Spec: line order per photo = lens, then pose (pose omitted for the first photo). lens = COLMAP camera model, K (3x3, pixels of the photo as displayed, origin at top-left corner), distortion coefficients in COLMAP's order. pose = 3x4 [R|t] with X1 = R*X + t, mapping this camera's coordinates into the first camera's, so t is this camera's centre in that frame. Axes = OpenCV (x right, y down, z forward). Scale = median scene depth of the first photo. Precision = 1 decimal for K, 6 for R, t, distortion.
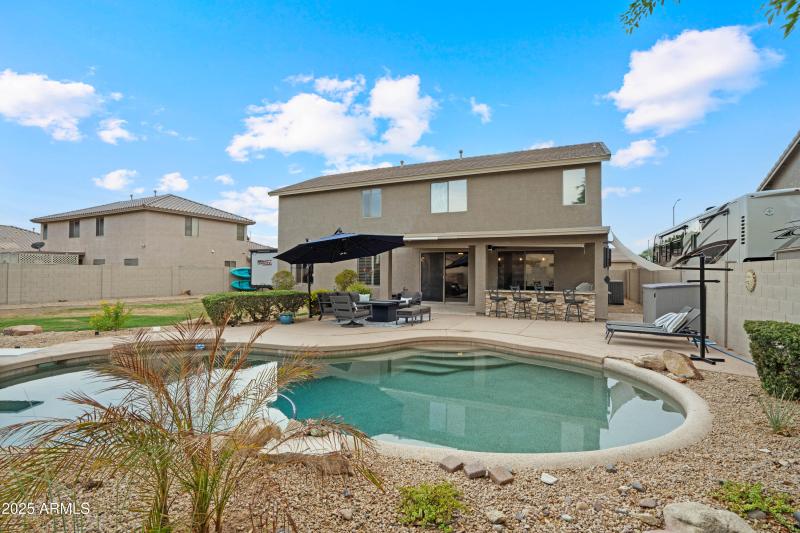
lens RADIAL K [[376.3, 0, 395.5], [0, 376.3, 271.2], [0, 0, 1]] dist [-0.026730, 0.000301]
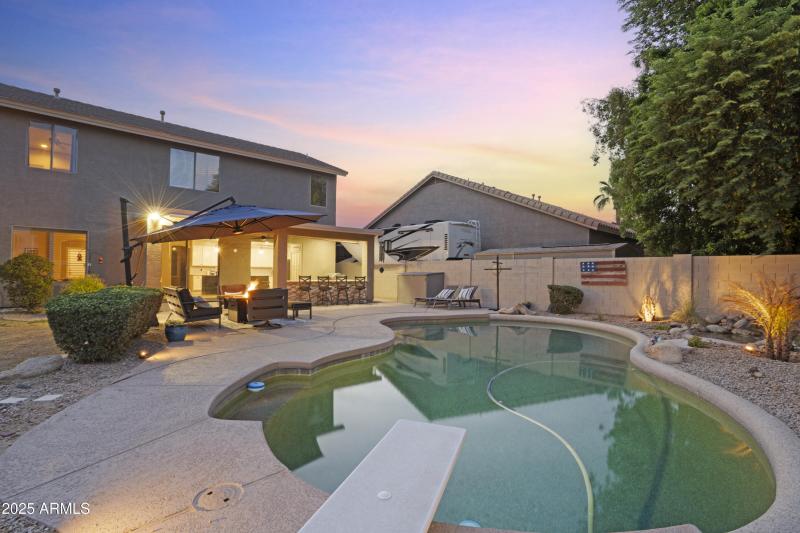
lens RADIAL K [[376.3, 0, 395.5], [0, 376.3, 271.2], [0, 0, 1]] dist [-0.026730, 0.000301]
pose [[0.386371, 0.001143, 0.922343, -0.582544], [-0.010345, 0.999942, 0.003094, 0.018991], [-0.922285, -0.010738, 0.386361, 0.372031]]
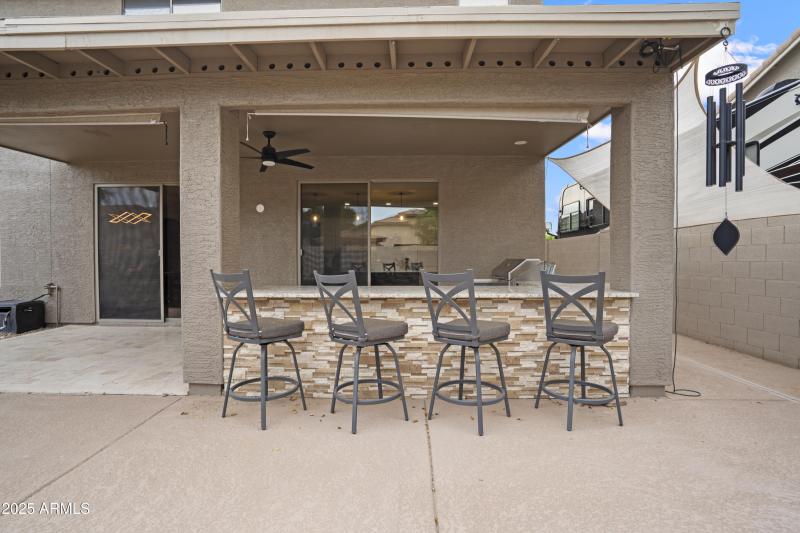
lens RADIAL K [[360.7, 0, 400.8], [0, 360.7, 271.2], [0, 0, 1]] dist [-0.001541, -0.000078]
pose [[0.901474, -0.015938, 0.432540, 0.255370], [0.008048, 0.999766, 0.020067, 0.034747], [-0.432758, -0.014609, 0.901392, 0.776096]]
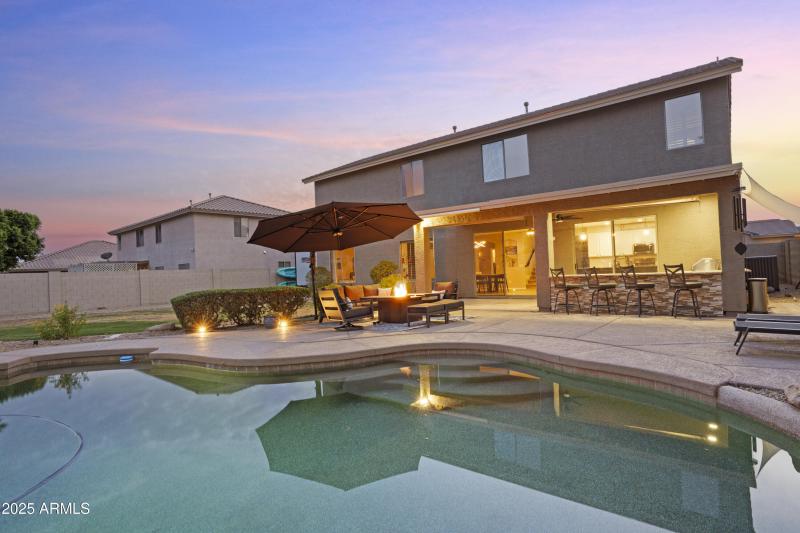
lens RADIAL K [[403.3, 0, 401.8], [0, 403.3, 270.8], [0, 0, 1]] dist [-0.014705, 0.001730]
pose [[0.975284, -0.047519, -0.215784, 0.135924], [0.047984, 0.998843, -0.003089, 0.030349], [0.215681, -0.007342, 0.976436, 0.196217]]
